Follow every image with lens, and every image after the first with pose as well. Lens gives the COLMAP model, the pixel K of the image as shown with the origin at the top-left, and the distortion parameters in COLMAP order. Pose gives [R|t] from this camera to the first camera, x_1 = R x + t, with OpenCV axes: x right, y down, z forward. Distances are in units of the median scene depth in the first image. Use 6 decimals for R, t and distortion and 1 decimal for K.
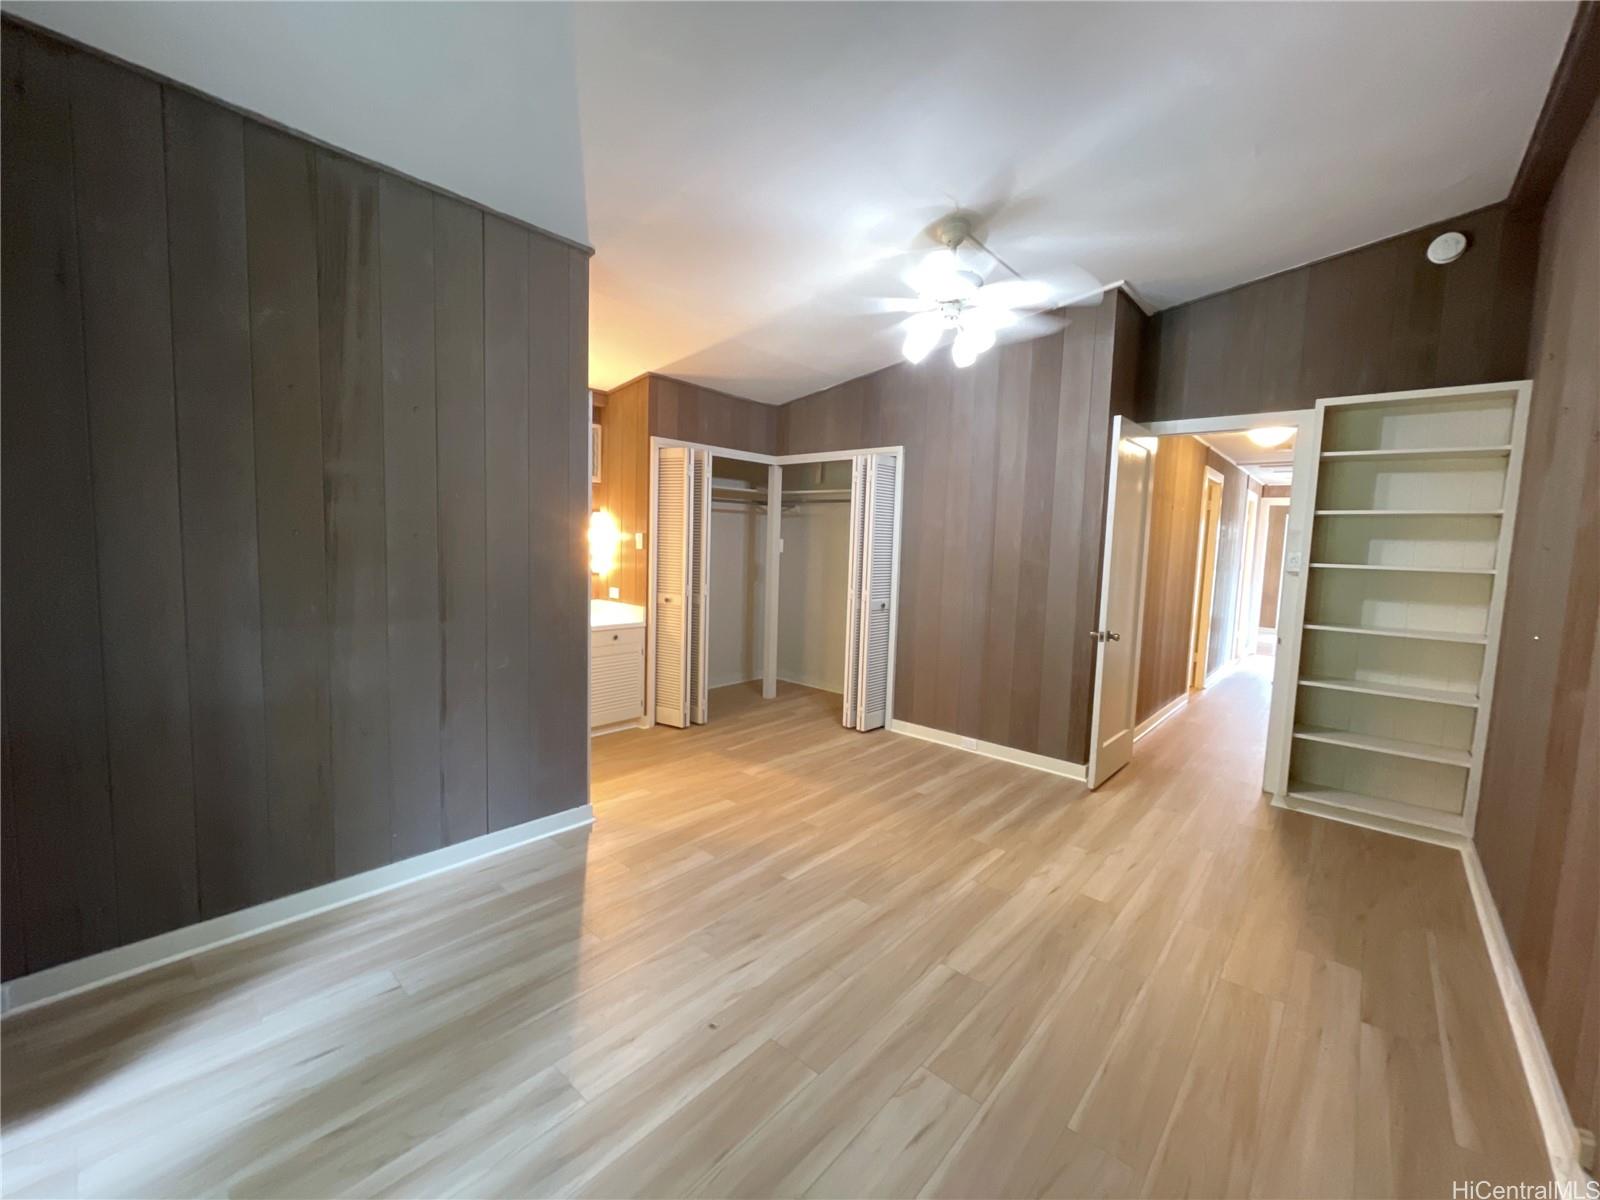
lens RADIAL K [[642.8, 0, 797.4], [0, 642.8, 594.9], [0, 0, 1]] dist [-0.000748, 0.000279]
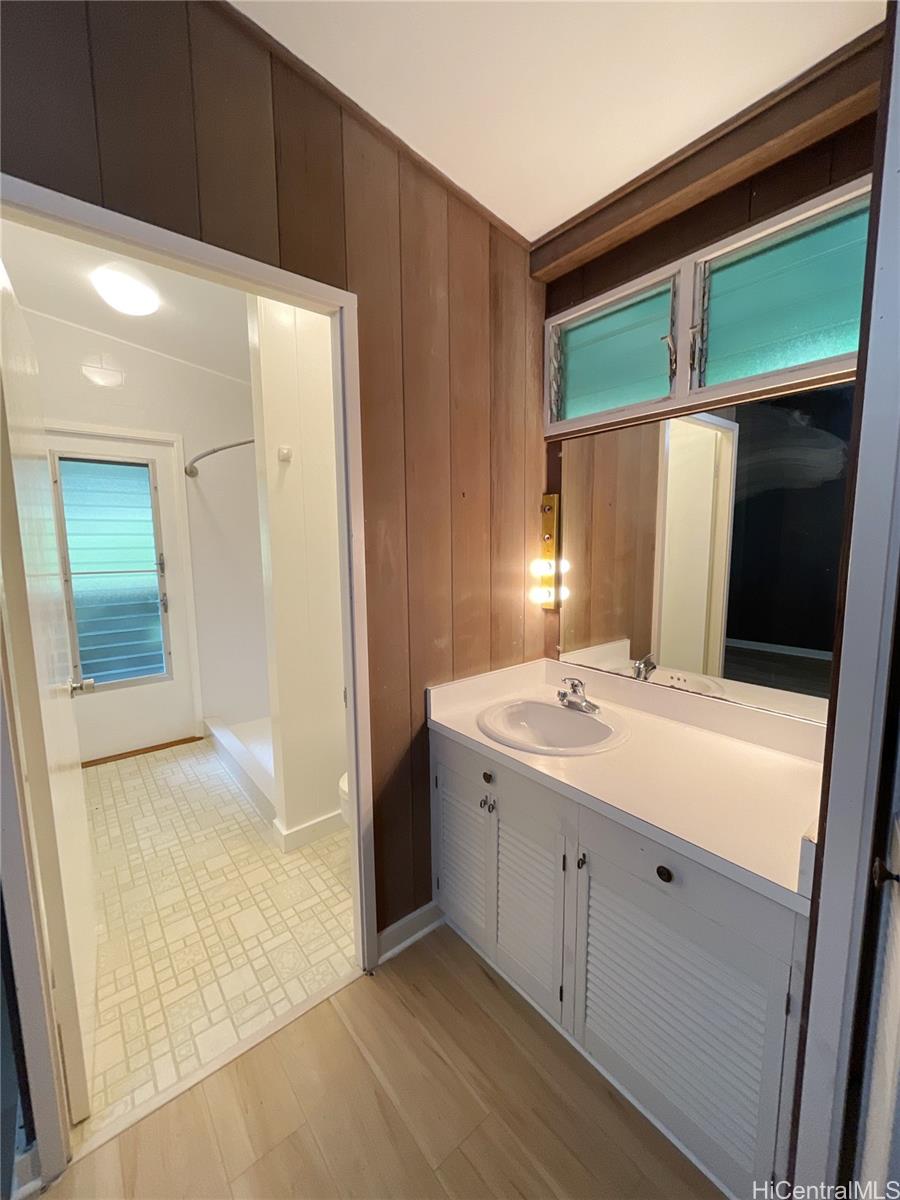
lens RADIAL K [[484.2, 0, 452.6], [0, 484.2, 596.1], [0, 0, 1]] dist [-0.000373, 0.000055]
pose [[-0.152307, 0.088277, -0.984383, -0.067387], [-0.081154, 0.991523, 0.101474, -0.098078], [0.984996, 0.095342, -0.143852, 1.143869]]
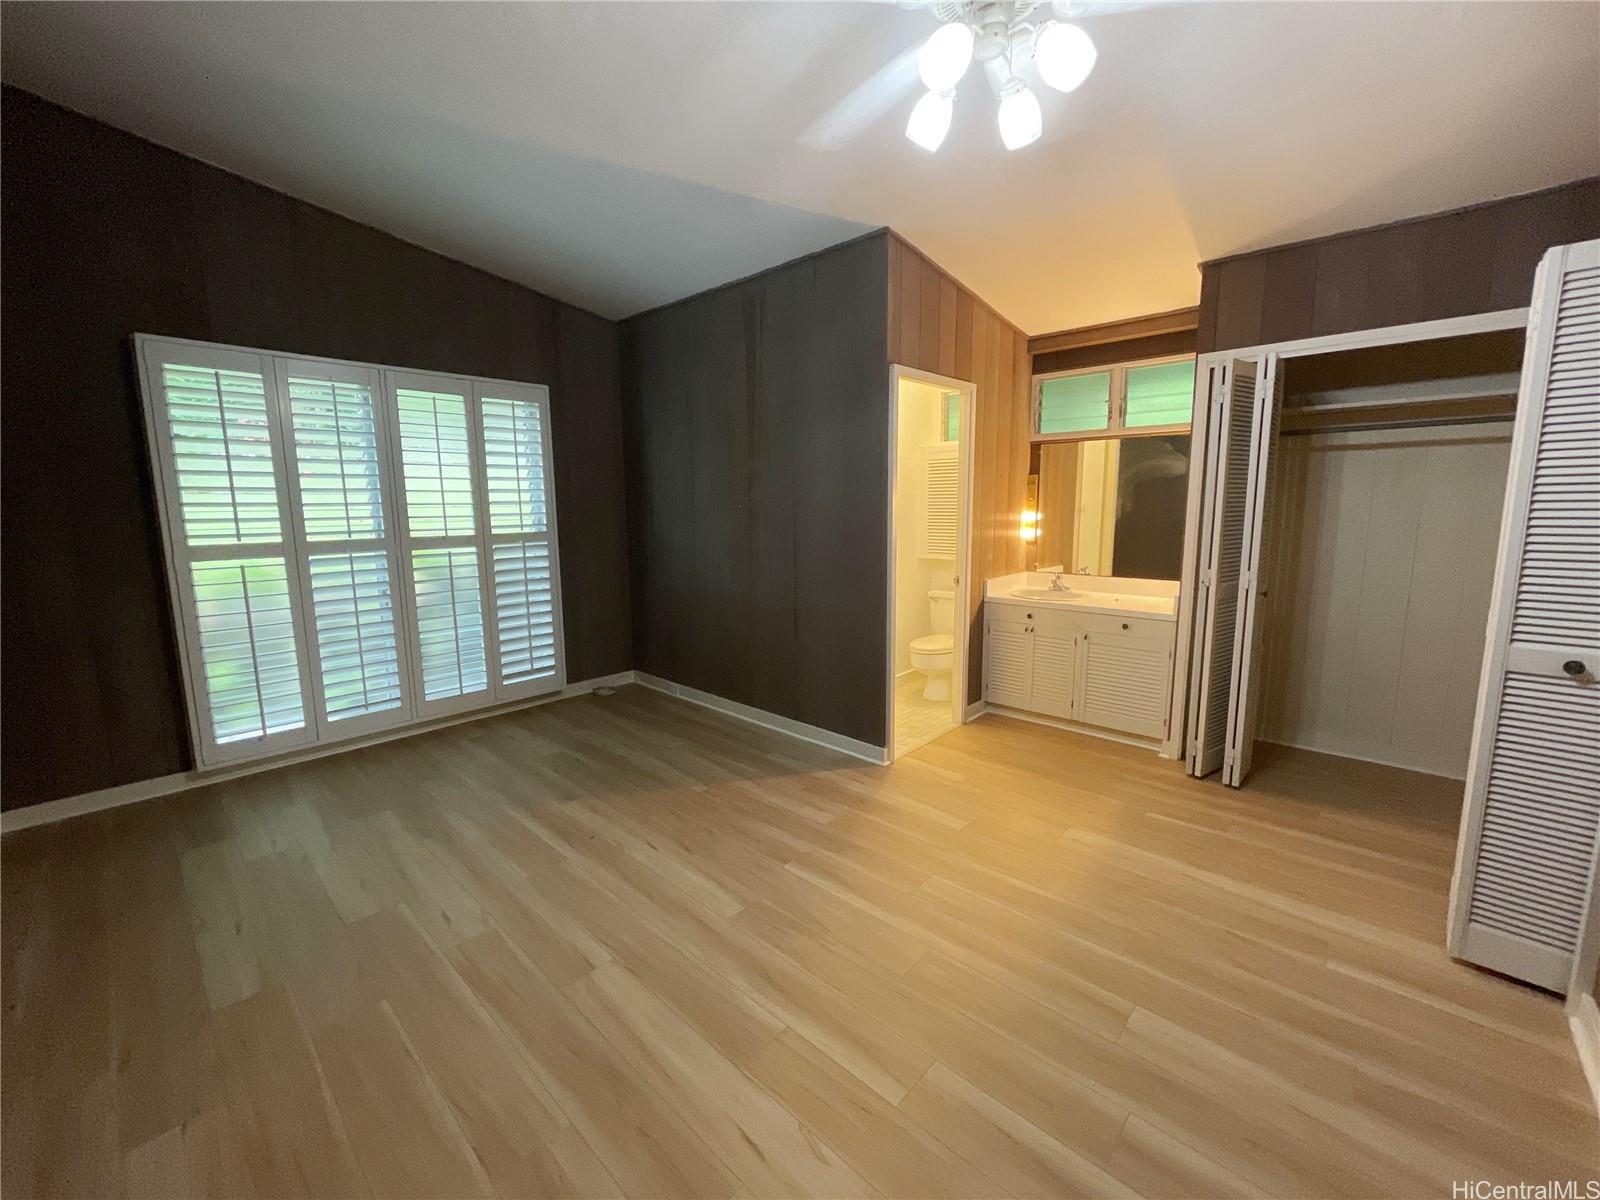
lens RADIAL K [[642.8, 0, 797.4], [0, 642.8, 594.9], [0, 0, 1]] dist [-0.000748, 0.000279]
pose [[-0.021913, 0.114263, -0.993209, 0.646593], [-0.076428, 0.990349, 0.115620, -0.043264], [0.996834, 0.078442, -0.012968, 0.742471]]
